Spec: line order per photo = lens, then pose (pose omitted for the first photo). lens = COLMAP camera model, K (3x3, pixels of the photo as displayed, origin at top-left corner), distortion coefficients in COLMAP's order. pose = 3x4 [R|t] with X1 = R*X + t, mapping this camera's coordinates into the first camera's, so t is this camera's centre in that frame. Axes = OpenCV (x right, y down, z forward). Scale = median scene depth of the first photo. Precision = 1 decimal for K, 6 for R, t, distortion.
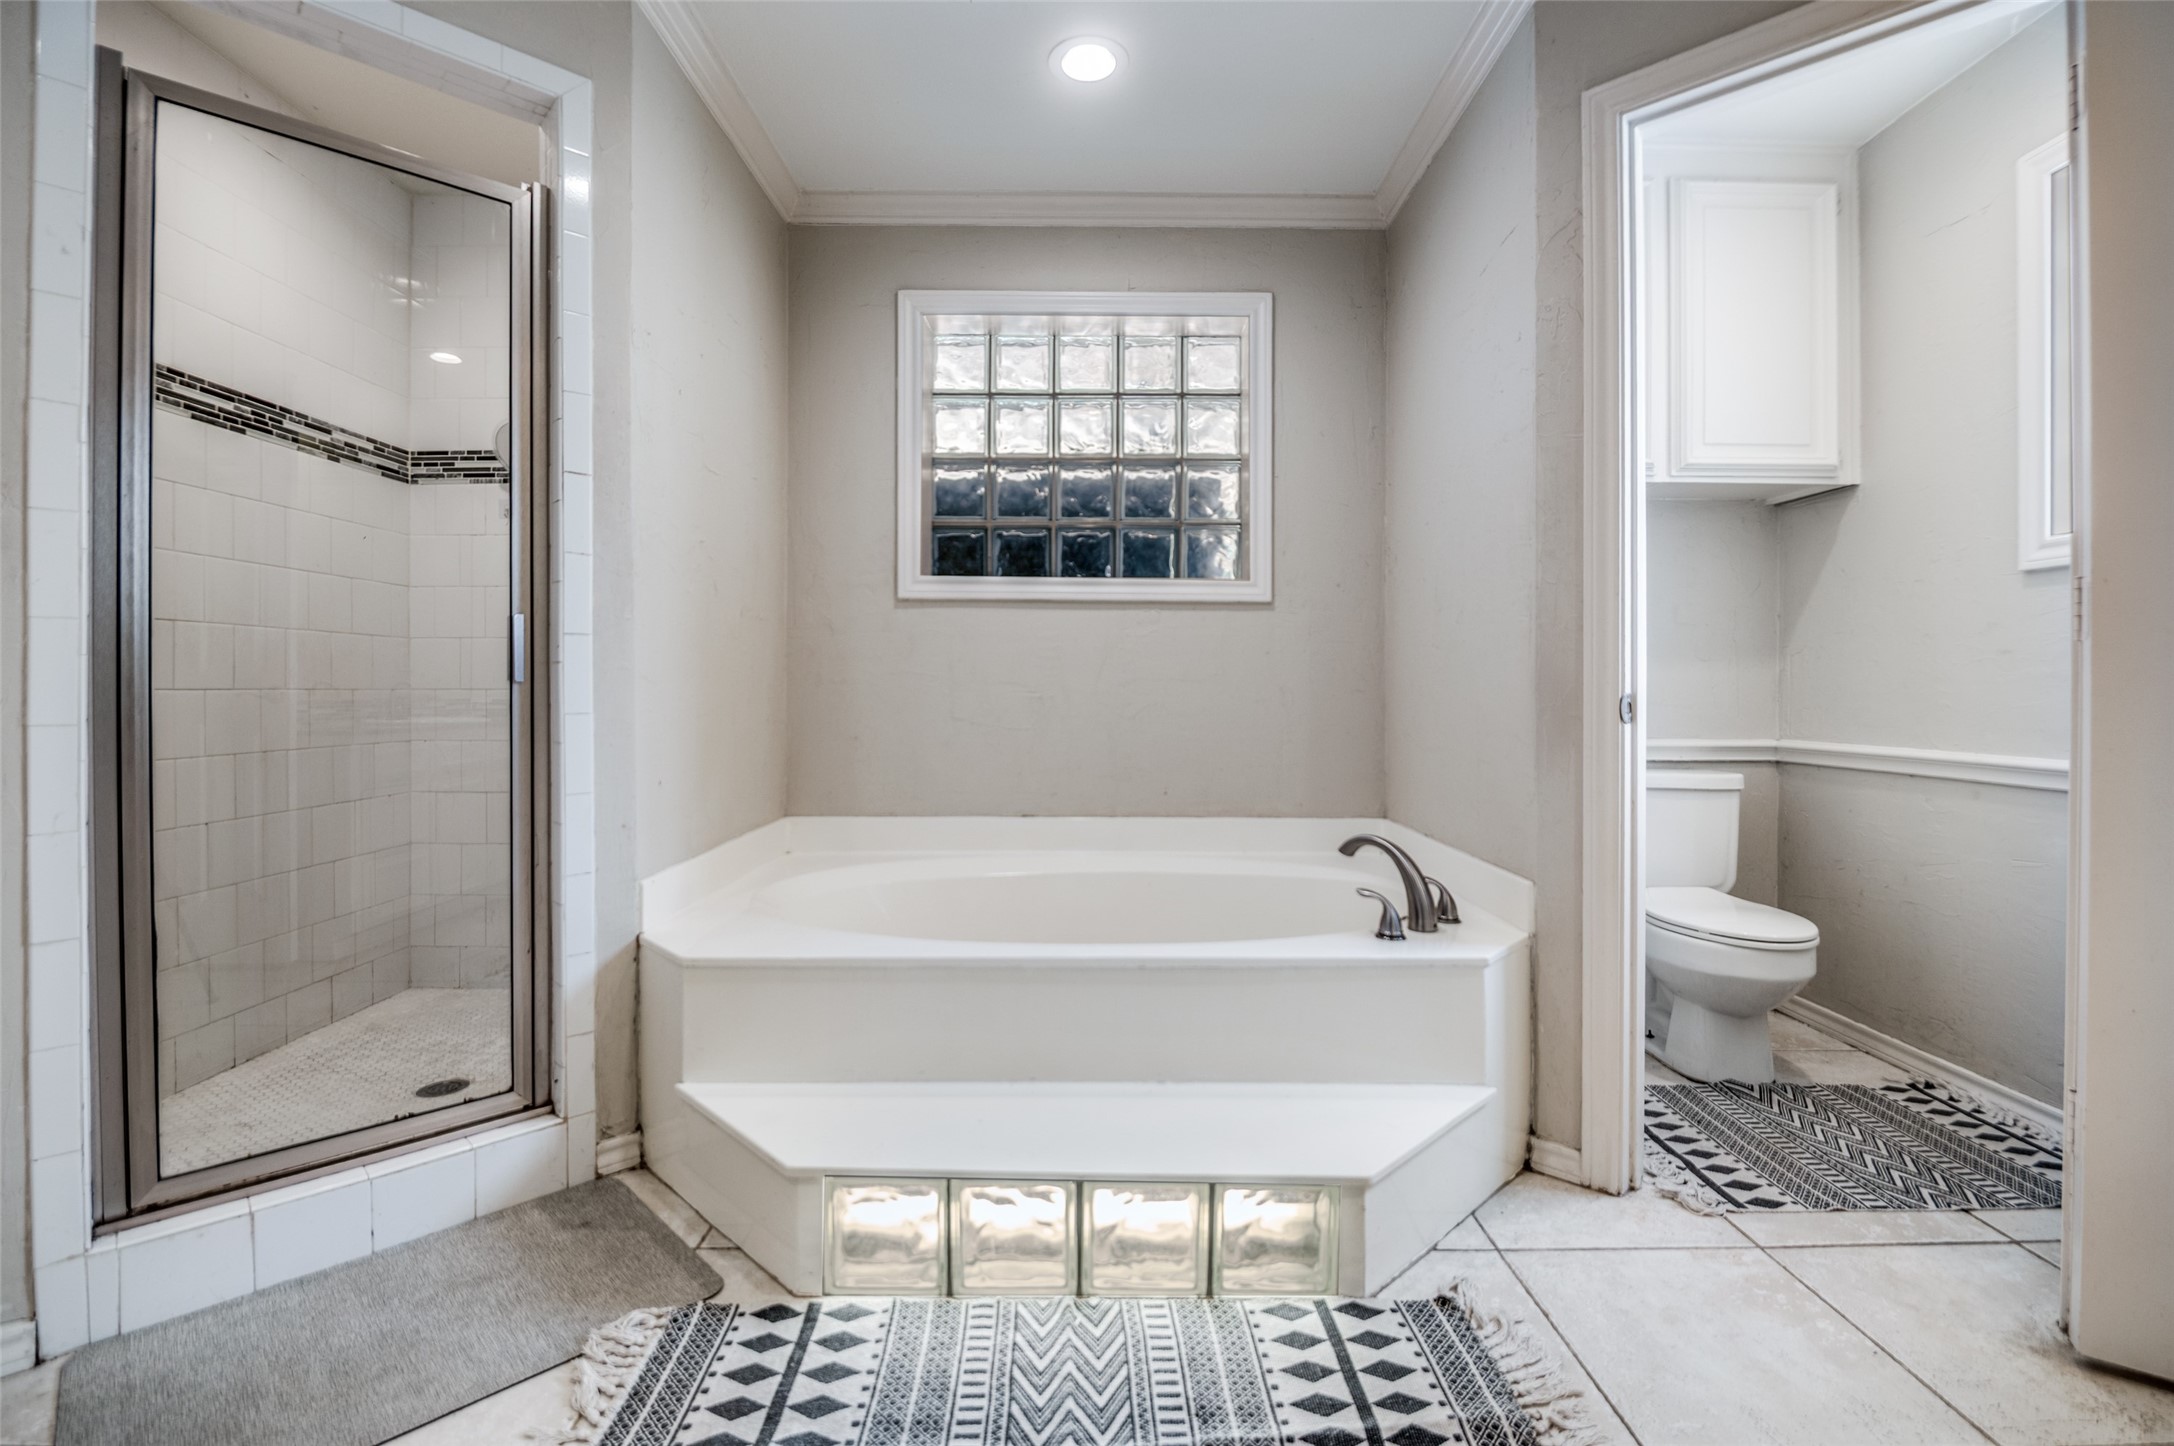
lens RADIAL K [[968.9, 0, 1088.3], [0, 968.9, 710.6], [0, 0, 1]] dist [0.002396, -0.009191]
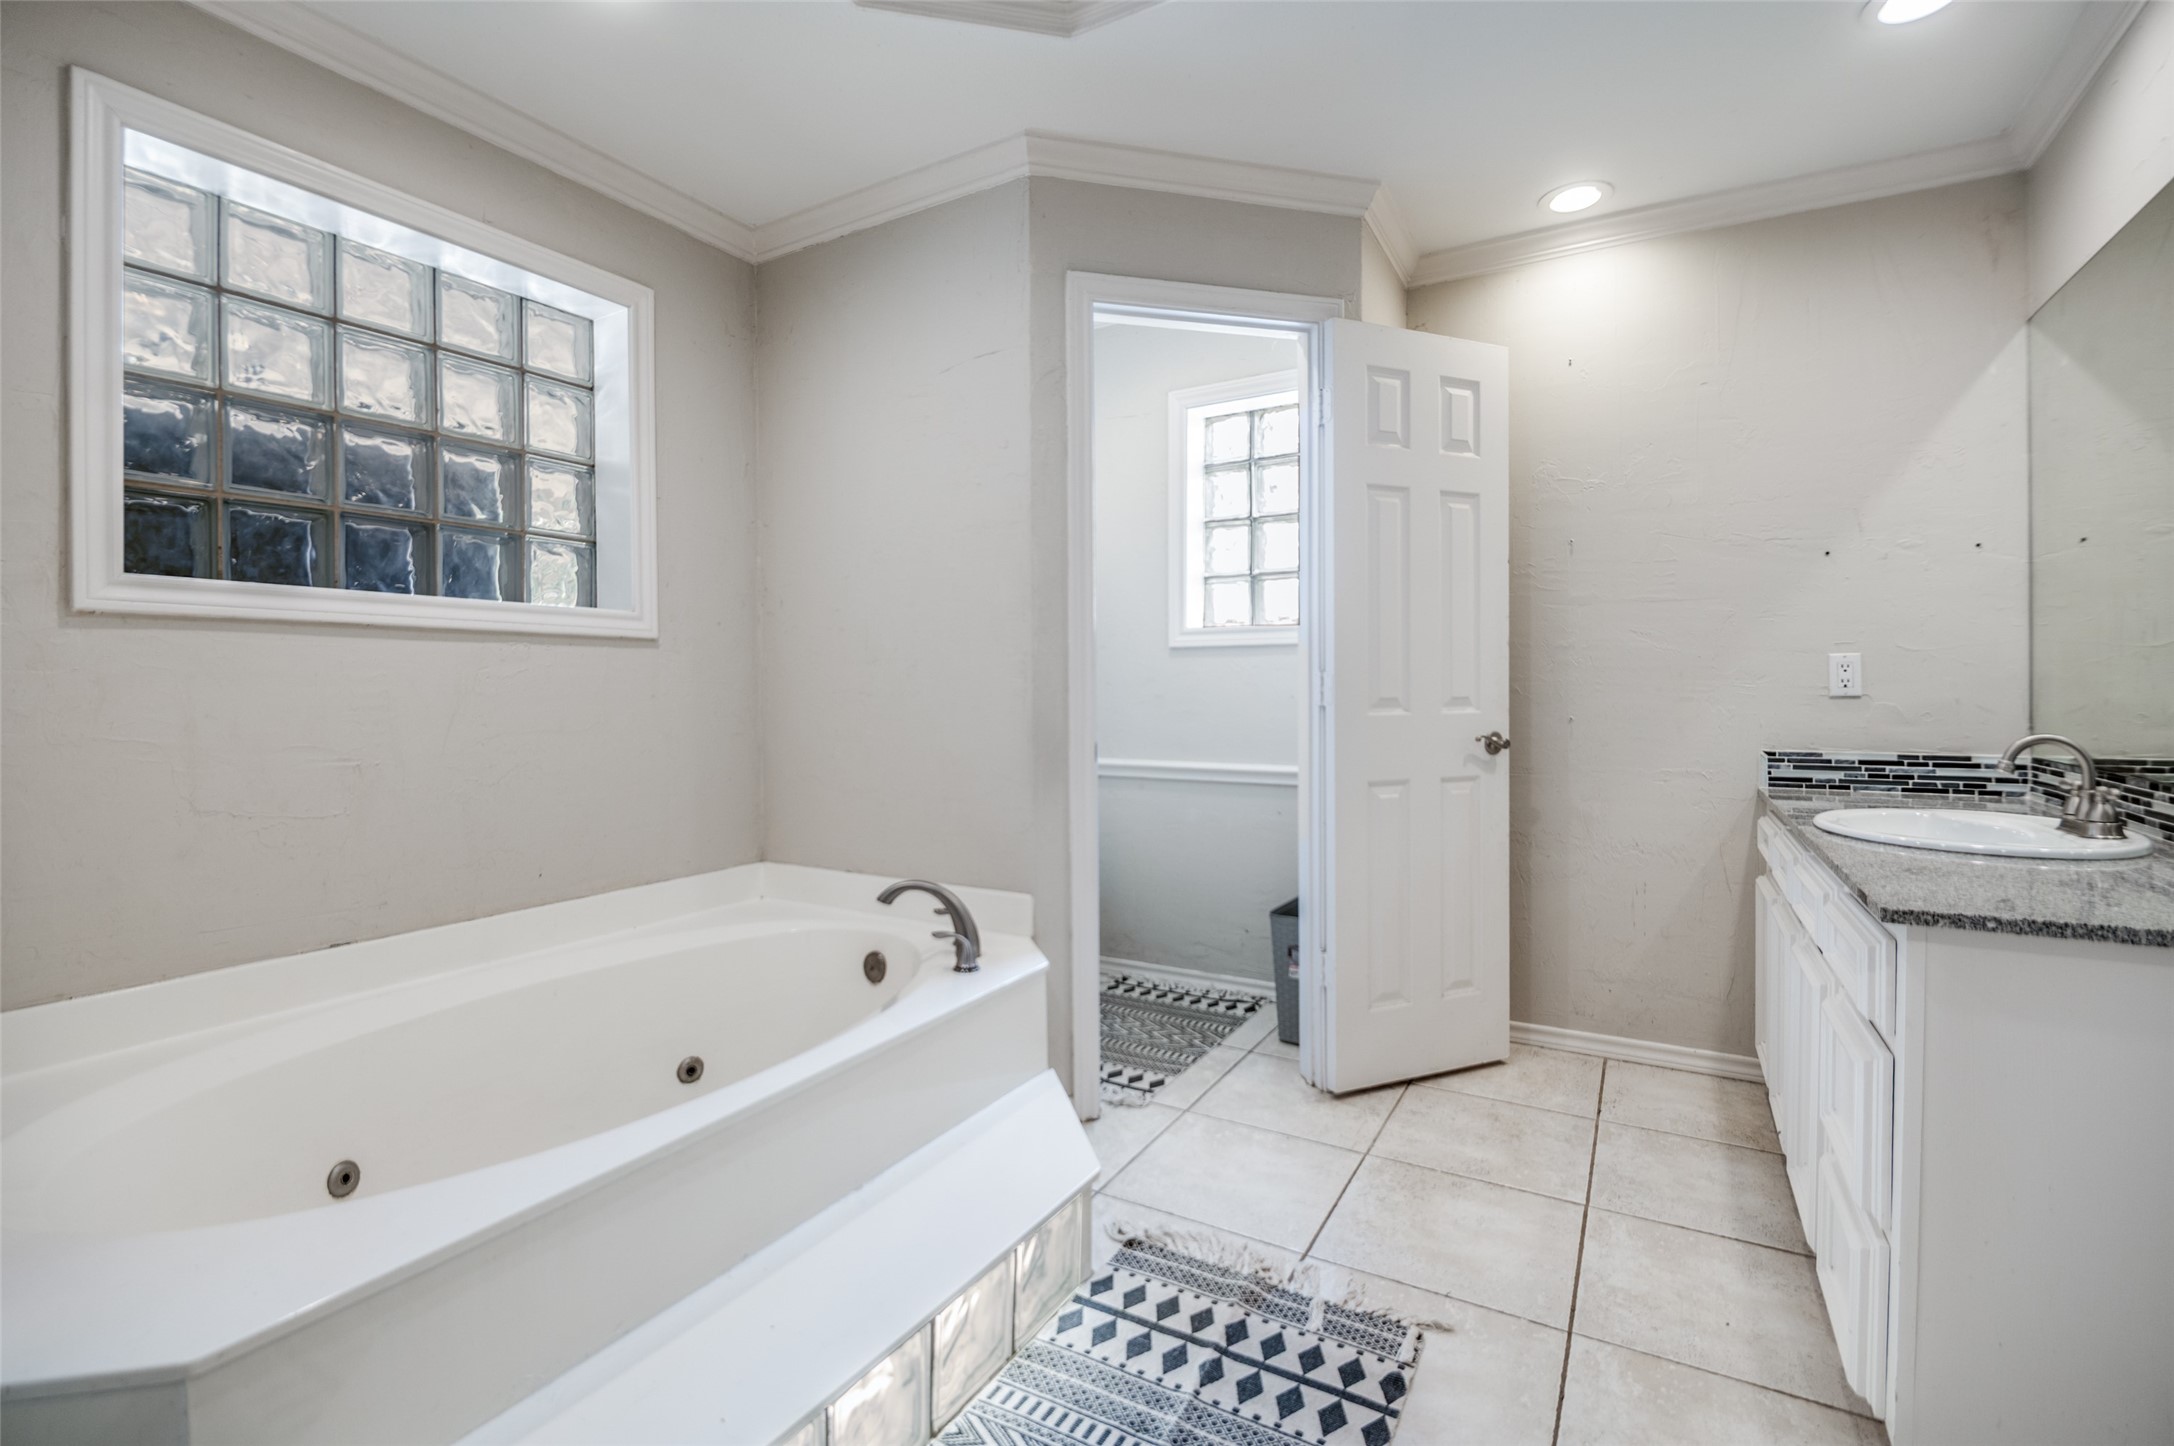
lens RADIAL K [[968.9, 0, 1088.3], [0, 968.9, 710.6], [0, 0, 1]] dist [0.002396, -0.009191]
pose [[0.508555, -0.028052, 0.860573, -0.463964], [0.027392, 0.999490, 0.016393, -0.062398], [-0.860594, 0.015236, 0.509064, 0.261054]]
